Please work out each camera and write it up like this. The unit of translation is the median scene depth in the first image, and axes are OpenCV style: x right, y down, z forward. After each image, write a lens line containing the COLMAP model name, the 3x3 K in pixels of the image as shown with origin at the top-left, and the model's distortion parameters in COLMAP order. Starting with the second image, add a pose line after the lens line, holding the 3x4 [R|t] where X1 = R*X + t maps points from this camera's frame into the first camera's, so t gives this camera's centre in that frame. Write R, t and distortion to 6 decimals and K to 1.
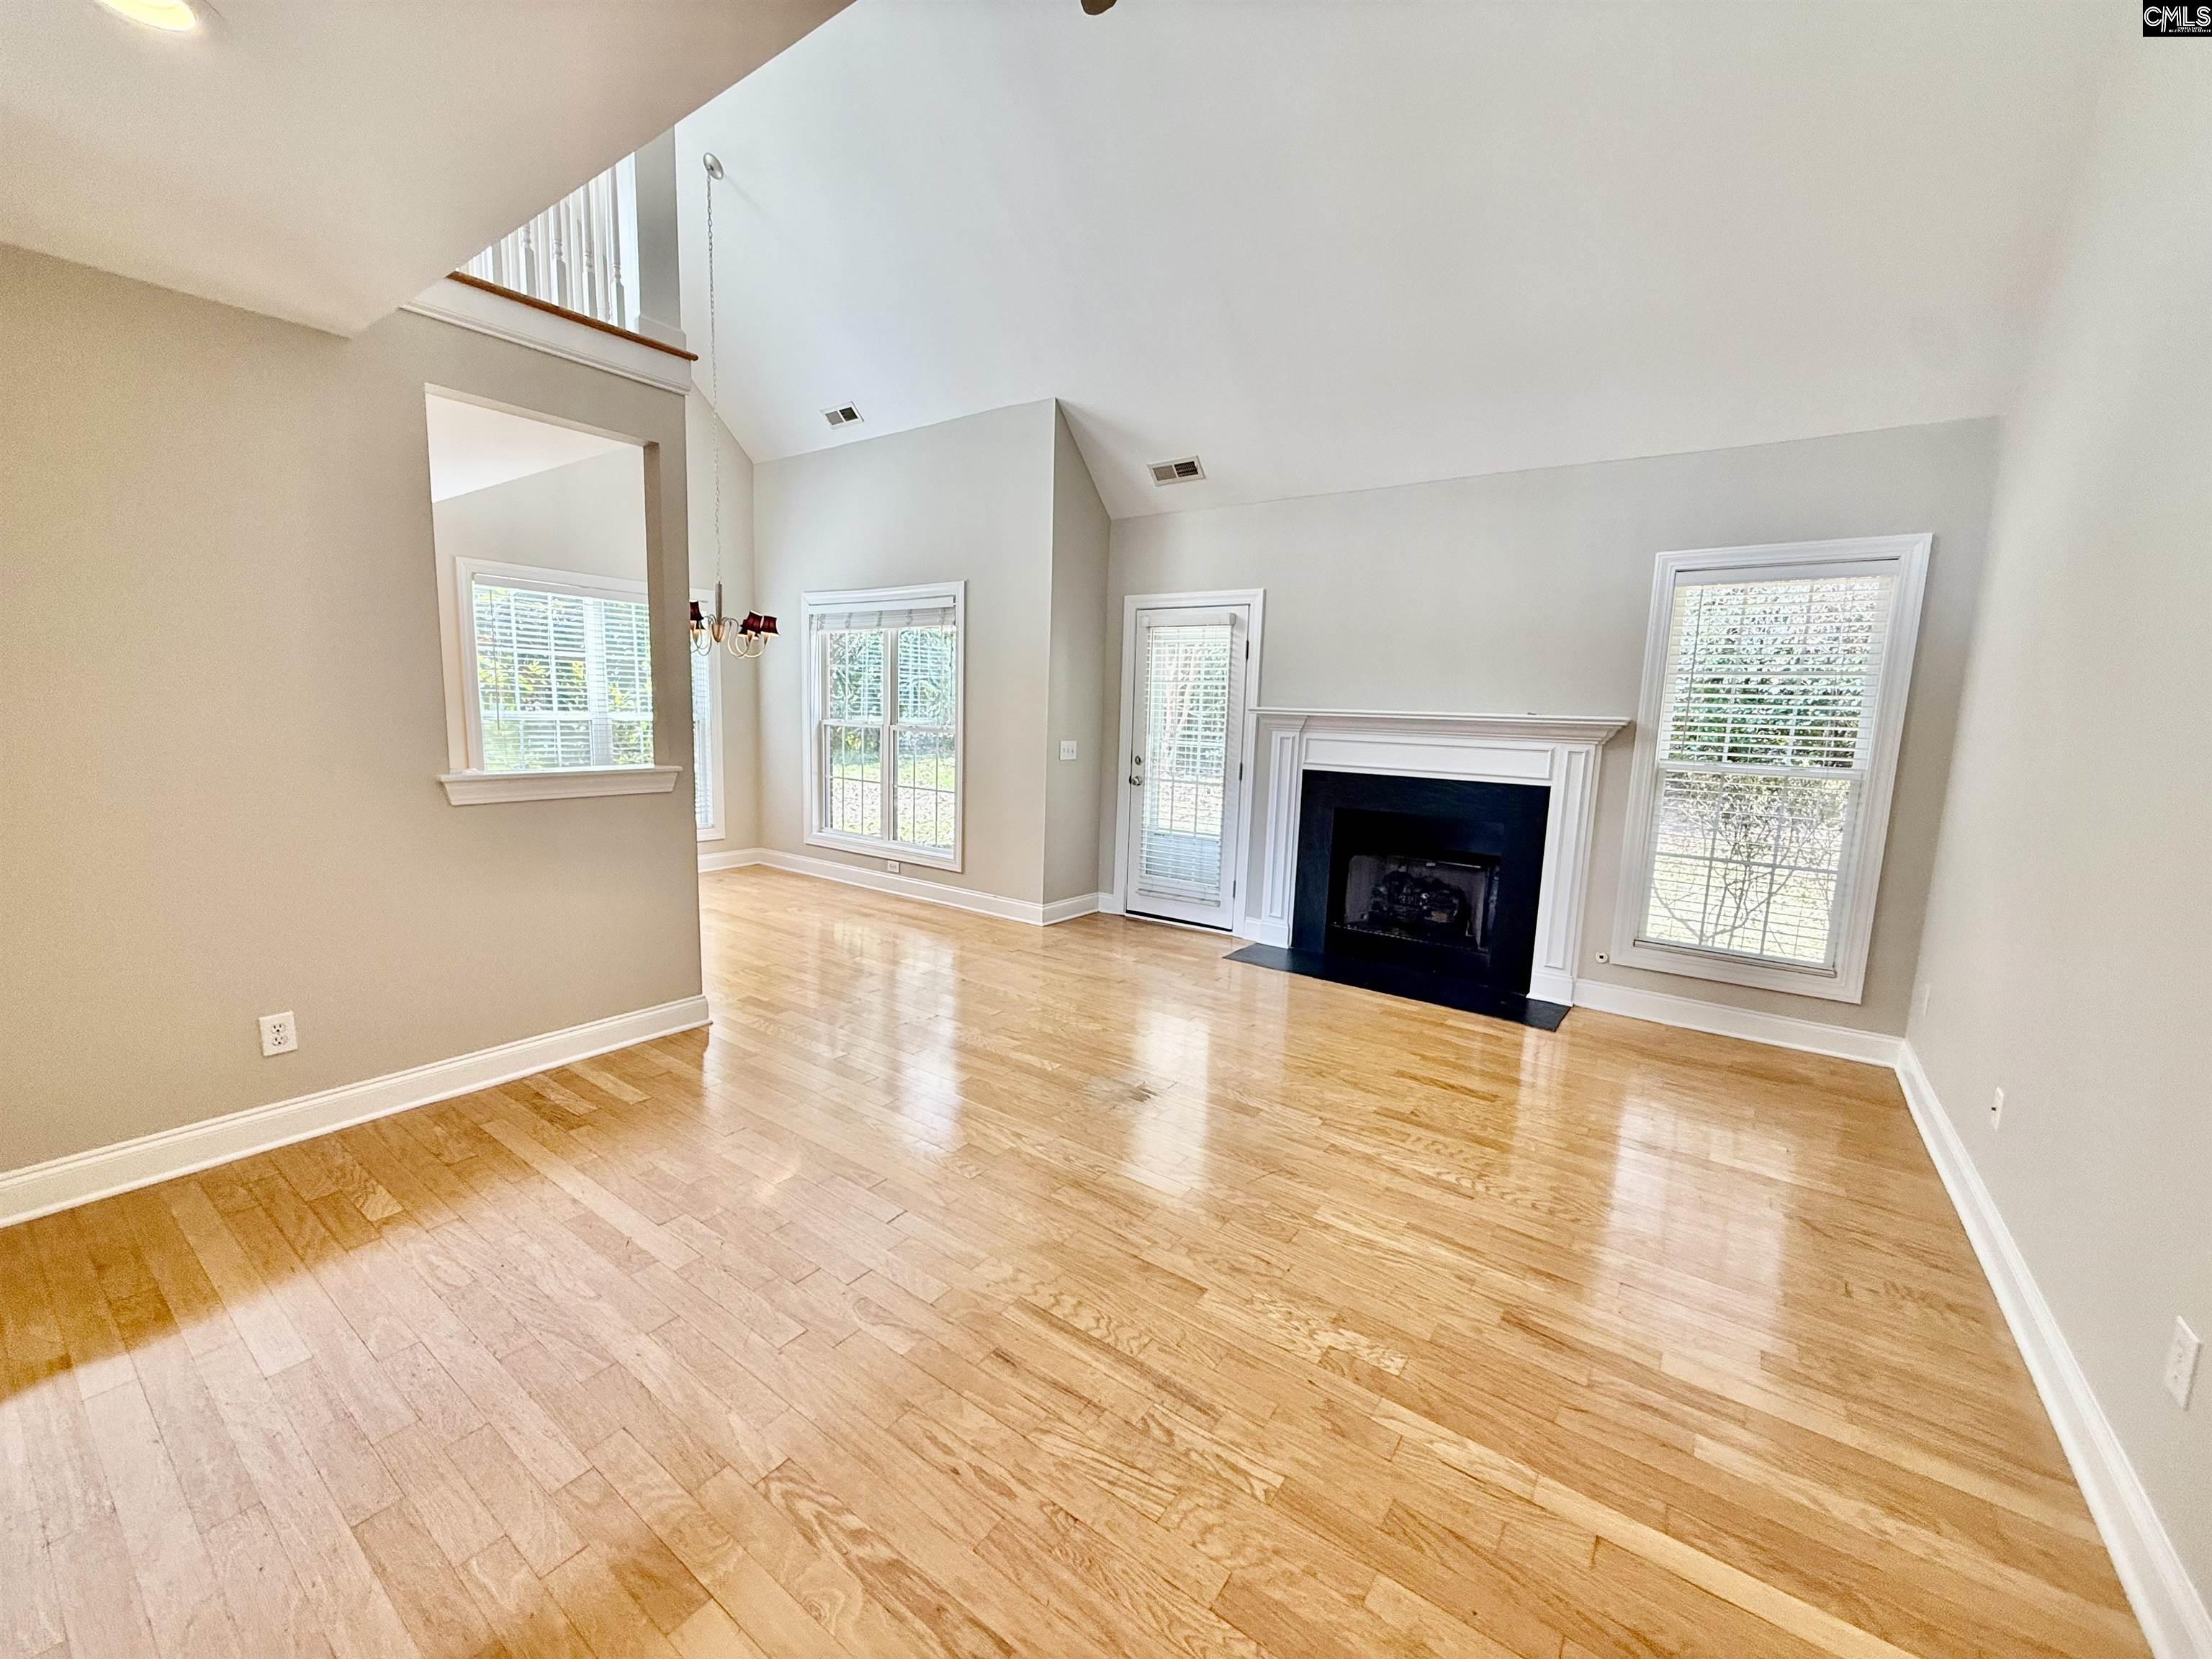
lens RADIAL K [[879.3, 0, 1101.1], [0, 879.3, 830.0], [0, 0, 1]] dist [-0.000032, 0.000571]
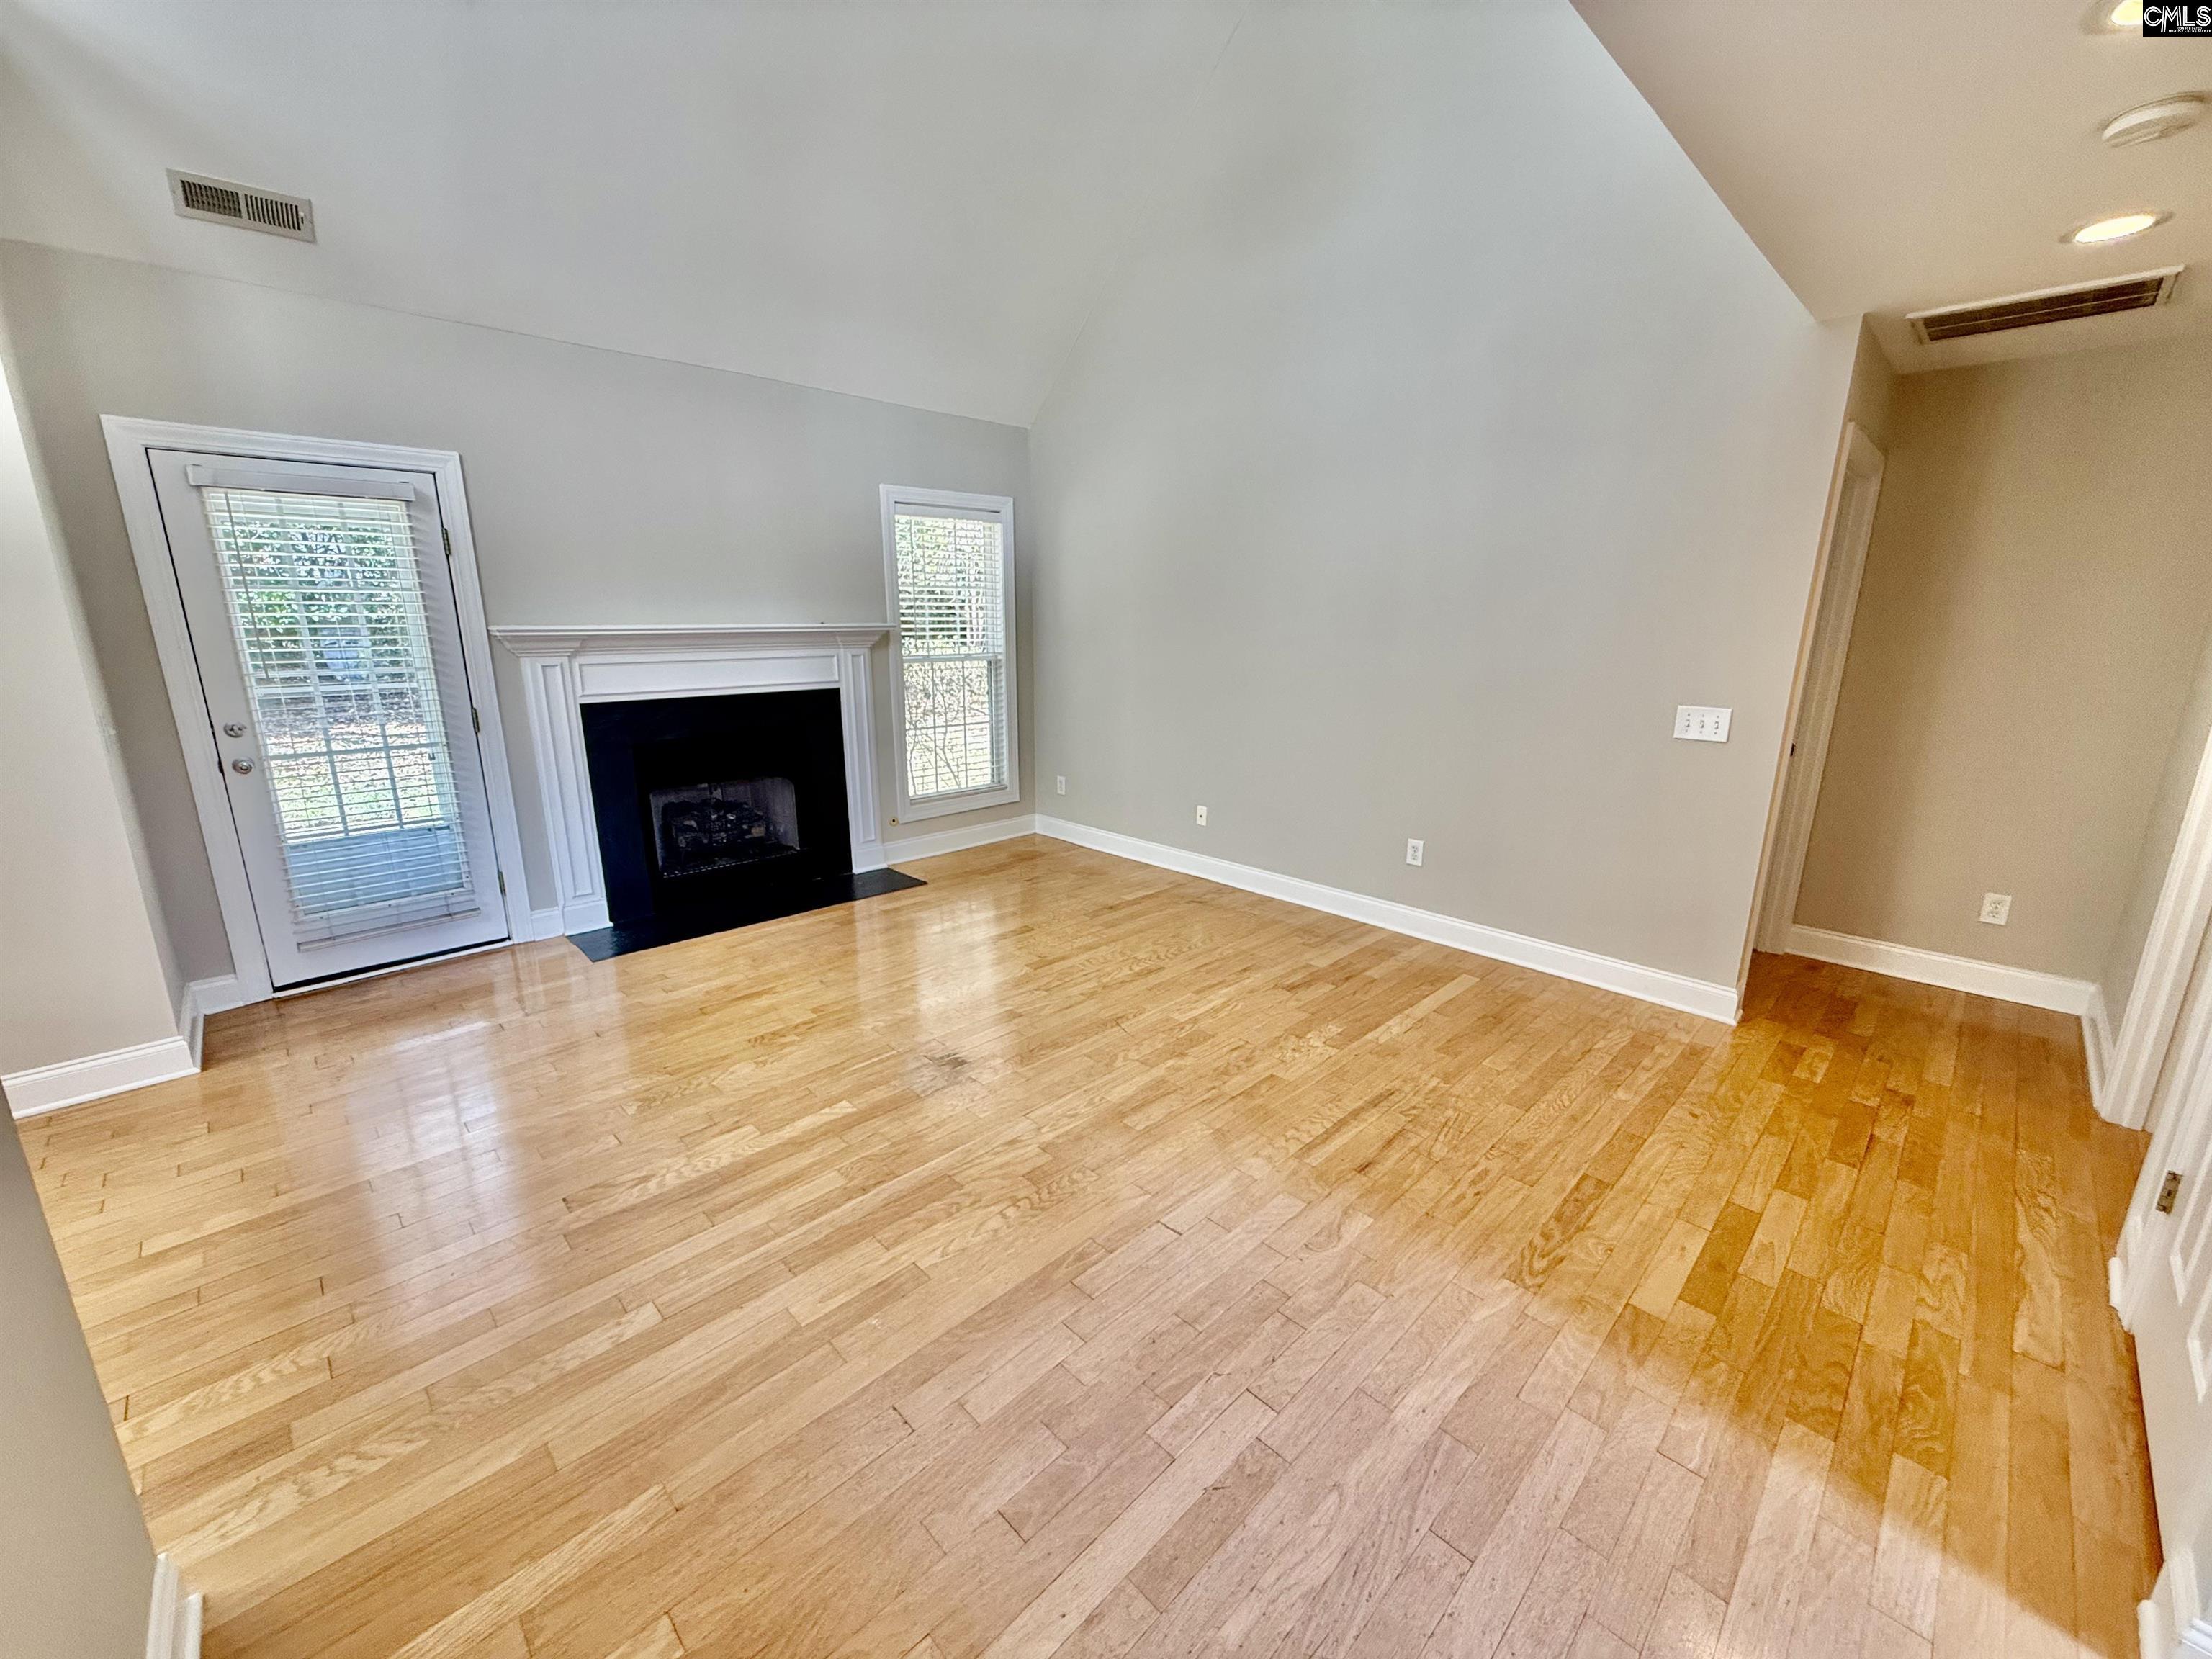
lens RADIAL K [[879.3, 0, 1100.9], [0, 879.3, 825.8], [0, 0, 1]] dist [-0.000032, 0.000571]
pose [[0.174778, -0.262285, 0.949031, -0.798041], [0.139771, 0.960715, 0.239773, -0.150633], [-0.974637, 0.090740, 0.204572, 0.674775]]
